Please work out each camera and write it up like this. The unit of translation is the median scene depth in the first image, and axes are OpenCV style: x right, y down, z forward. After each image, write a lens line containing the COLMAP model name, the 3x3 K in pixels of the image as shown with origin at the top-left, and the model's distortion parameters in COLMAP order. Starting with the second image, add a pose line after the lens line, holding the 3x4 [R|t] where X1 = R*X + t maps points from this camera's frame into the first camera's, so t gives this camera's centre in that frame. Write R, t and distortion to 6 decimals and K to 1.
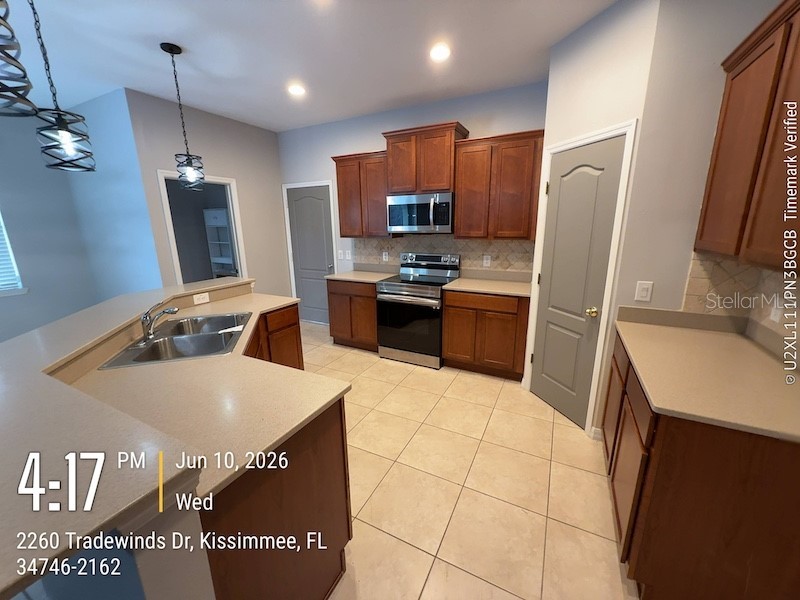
lens RADIAL K [[318.9, 0, 402.9], [0, 318.9, 300.2], [0, 0, 1]] dist [-0.001280, 0.000013]
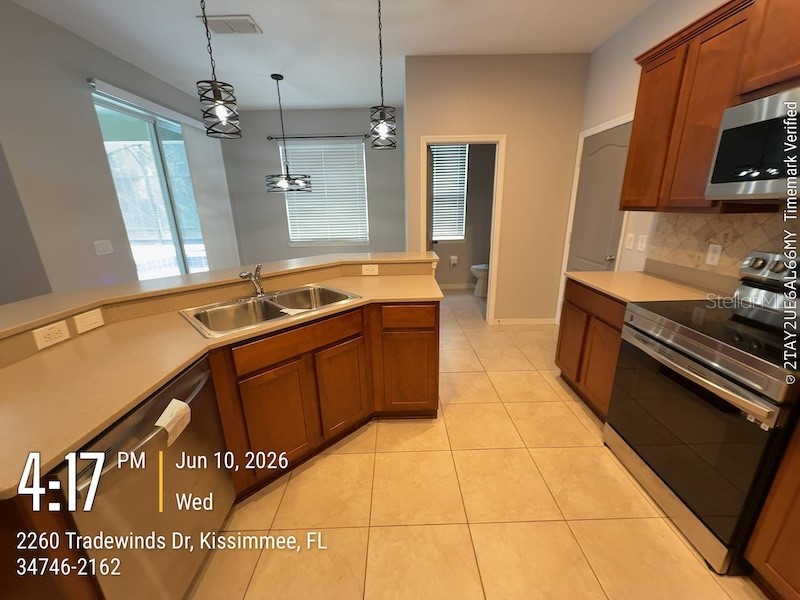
lens RADIAL K [[318.9, 0, 402.9], [0, 318.9, 300.2], [0, 0, 1]] dist [-0.001280, 0.000013]
pose [[0.464825, 0.259398, -0.846552, 0.148104], [-0.197792, 0.962380, 0.186286, -0.073154], [0.863027, 0.080851, 0.498645, 0.403183]]
